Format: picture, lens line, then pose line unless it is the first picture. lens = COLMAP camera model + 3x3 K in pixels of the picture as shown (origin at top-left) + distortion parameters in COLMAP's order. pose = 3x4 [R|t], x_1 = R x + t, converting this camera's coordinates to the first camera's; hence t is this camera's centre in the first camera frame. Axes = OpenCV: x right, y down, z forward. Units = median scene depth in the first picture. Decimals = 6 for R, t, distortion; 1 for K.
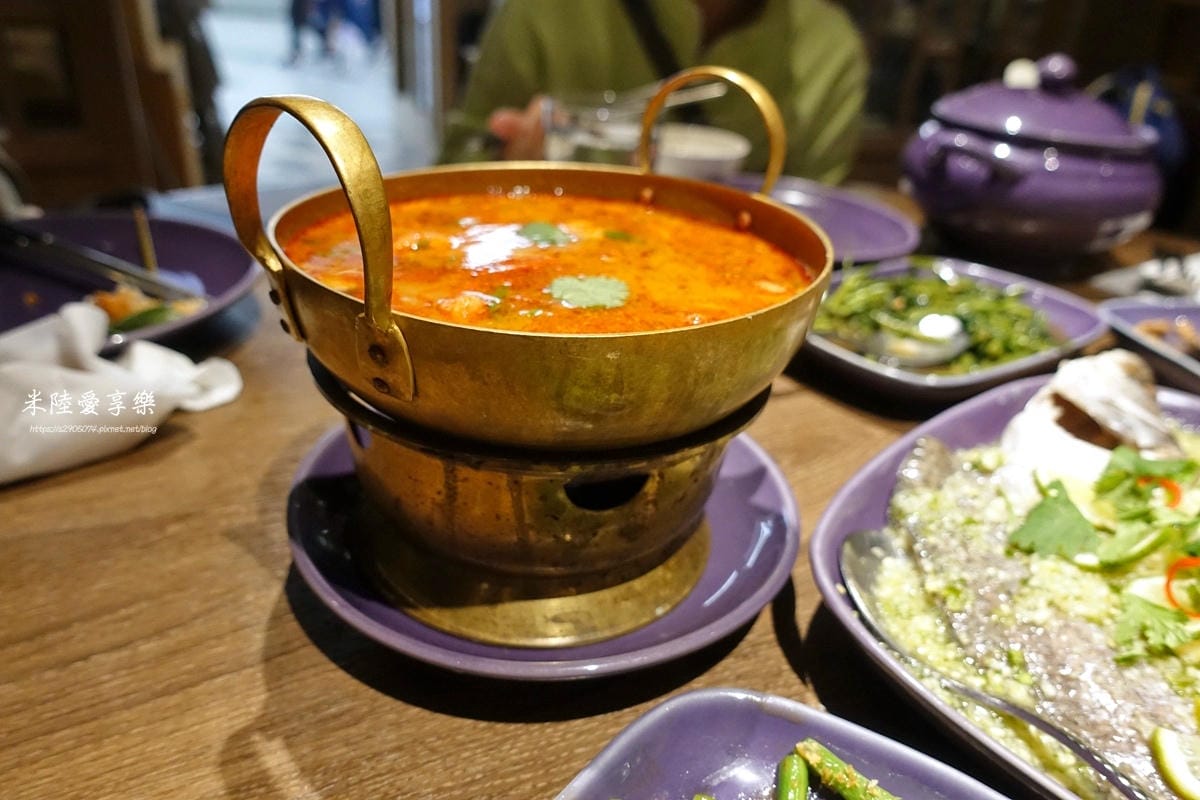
lens RADIAL K [[808.2, 0, 600.0], [0, 808.2, 400.0], [0, 0, 1]] dist [0.002849, 0.001880]
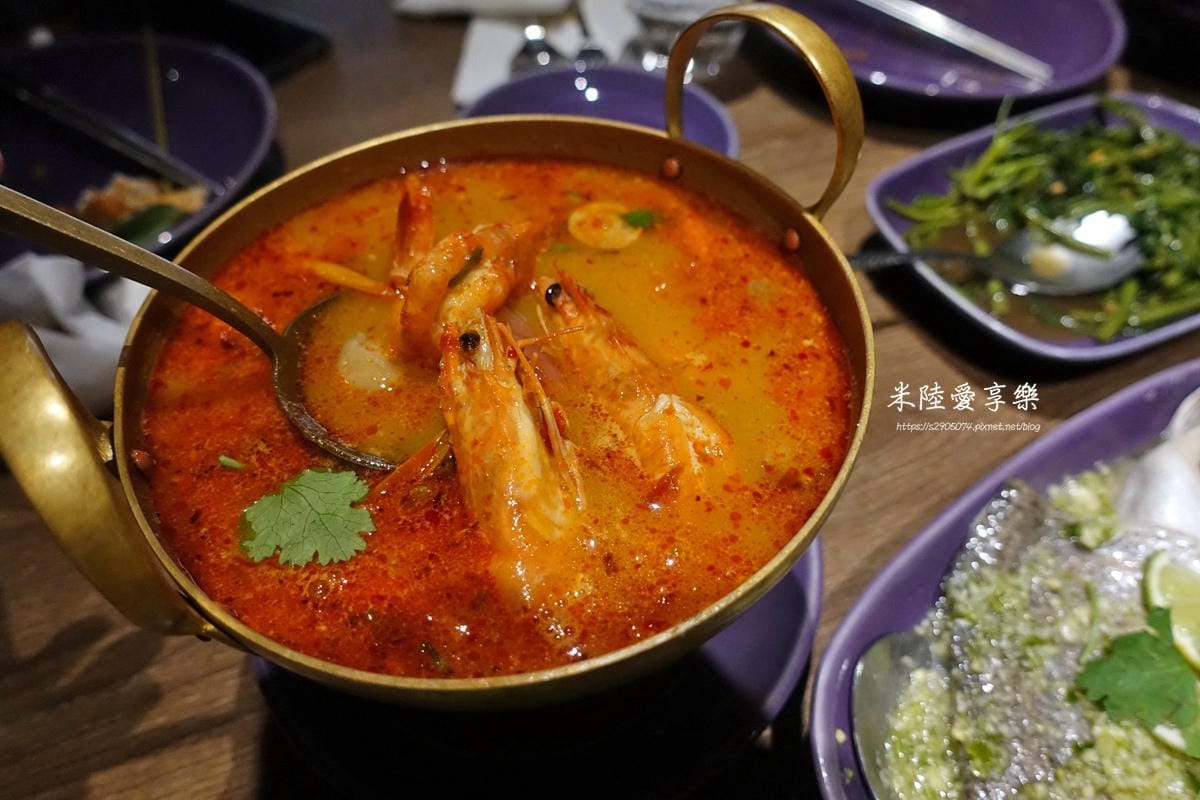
lens RADIAL K [[808.2, 0, 600.0], [0, 808.2, 400.0], [0, 0, 1]] dist [0.002849, 0.001880]
pose [[0.984551, 0.075471, -0.157999, 0.141103], [-0.011775, 0.928837, 0.370301, -0.370557], [0.174702, -0.362719, 0.915376, 0.274982]]
